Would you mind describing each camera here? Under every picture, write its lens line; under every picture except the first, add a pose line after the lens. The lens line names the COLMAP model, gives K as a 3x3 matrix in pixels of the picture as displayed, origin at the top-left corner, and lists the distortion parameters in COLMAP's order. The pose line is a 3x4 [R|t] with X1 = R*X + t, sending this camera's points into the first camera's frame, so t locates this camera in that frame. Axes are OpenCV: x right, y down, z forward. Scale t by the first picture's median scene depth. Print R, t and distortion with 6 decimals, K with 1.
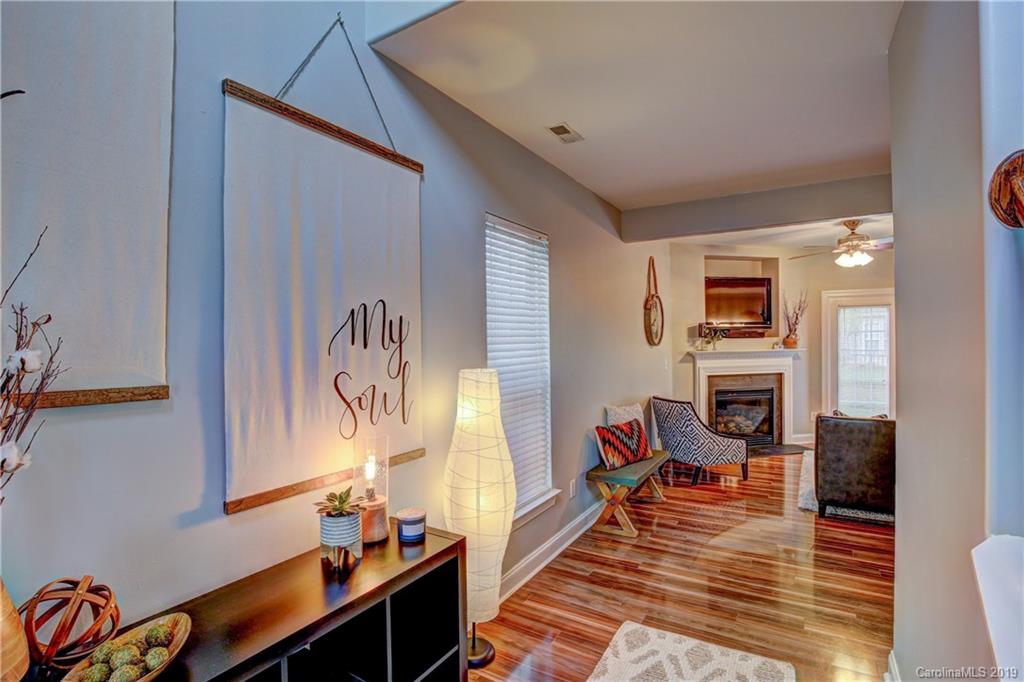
lens RADIAL K [[491.0, 0, 512.0], [0, 491.0, 341.0], [0, 0, 1]] dist [-0.000980, -0.000360]
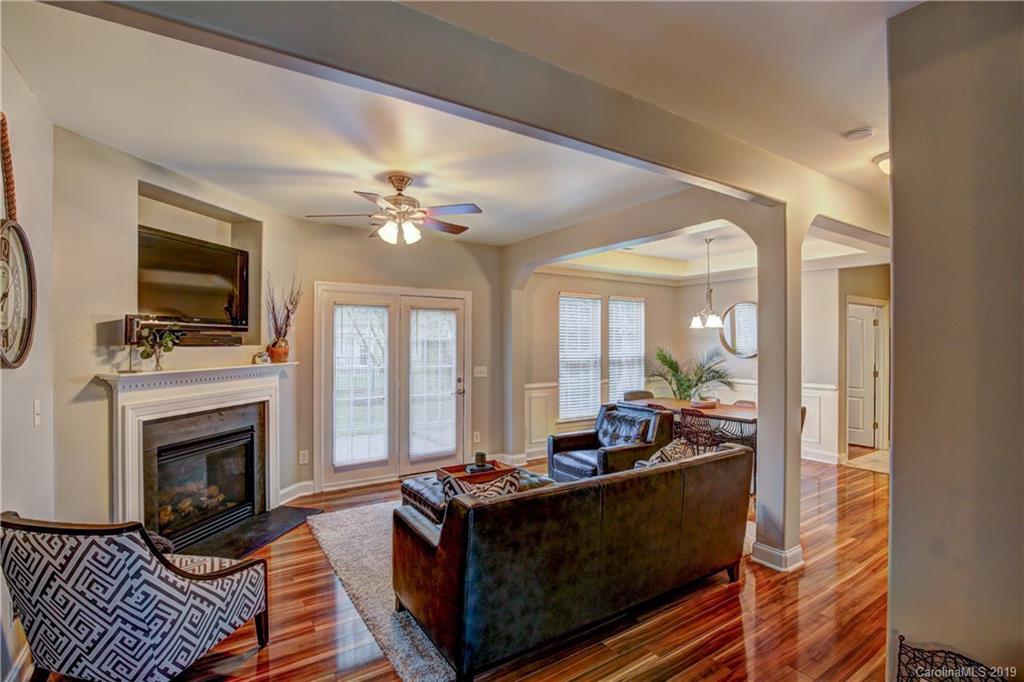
lens RADIAL K [[478.6, 0, 512.0], [0, 478.6, 341.0], [0, 0, 1]] dist [-0.034564, -0.000164]
pose [[0.423397, 0.012484, 0.905858, 0.127238], [0.000890, 0.999899, -0.014196, -0.004231], [-0.905944, 0.006816, 0.423343, 0.459712]]
